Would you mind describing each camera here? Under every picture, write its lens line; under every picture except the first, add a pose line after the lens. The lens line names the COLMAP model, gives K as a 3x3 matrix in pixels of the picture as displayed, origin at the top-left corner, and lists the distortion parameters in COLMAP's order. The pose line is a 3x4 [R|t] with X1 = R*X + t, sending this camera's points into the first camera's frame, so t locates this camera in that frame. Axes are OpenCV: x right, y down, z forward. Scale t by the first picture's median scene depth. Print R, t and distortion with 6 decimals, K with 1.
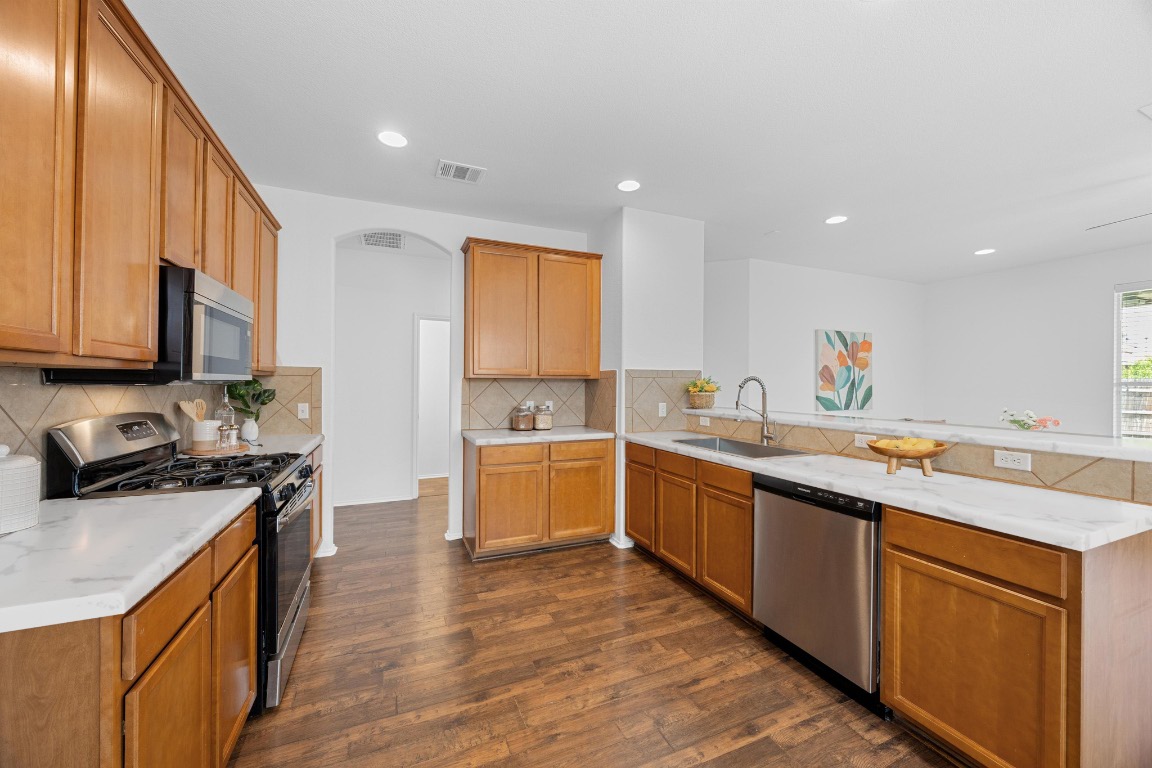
lens RADIAL K [[428.6, 0, 576.0], [0, 428.6, 384.0], [0, 0, 1]] dist [0.000155, 0.000070]
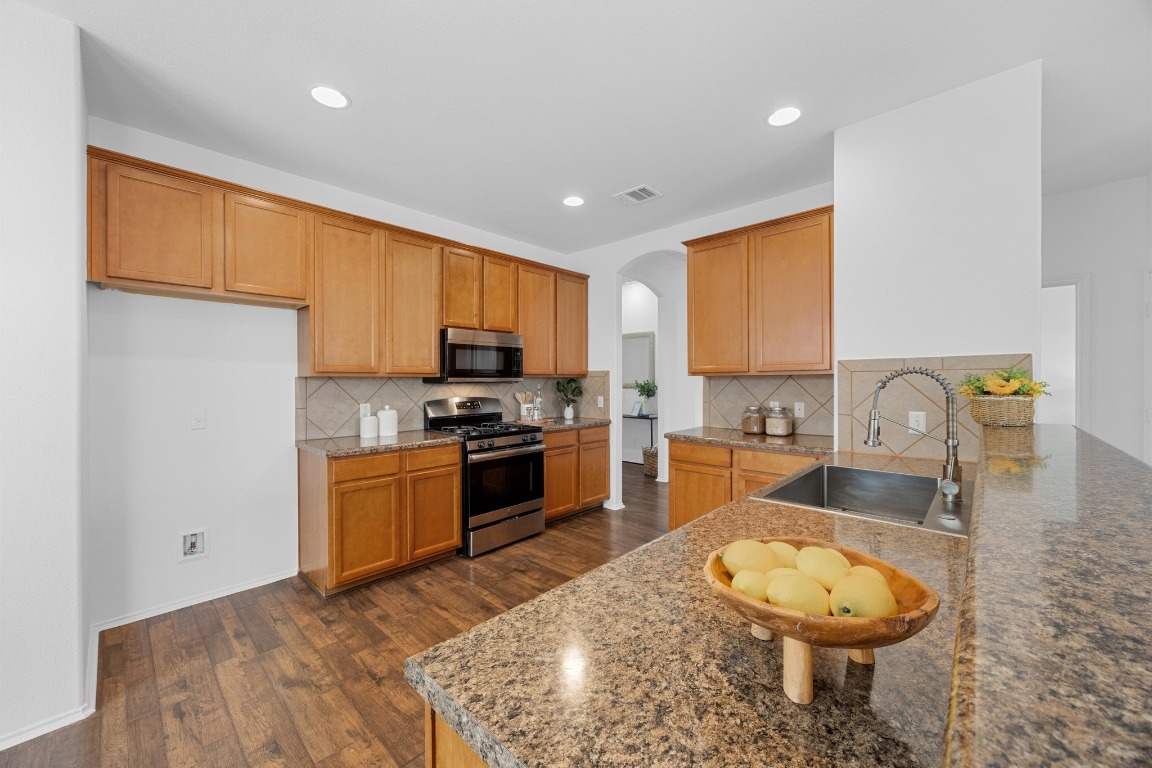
lens RADIAL K [[428.6, 0, 576.0], [0, 428.6, 384.0], [0, 0, 1]] dist [0.000155, 0.000070]
pose [[0.417139, -0.000844, -0.908842, 0.699814], [0.006367, 0.999978, 0.001994, 0.000956], [0.908821, -0.006618, 0.417135, 0.381693]]
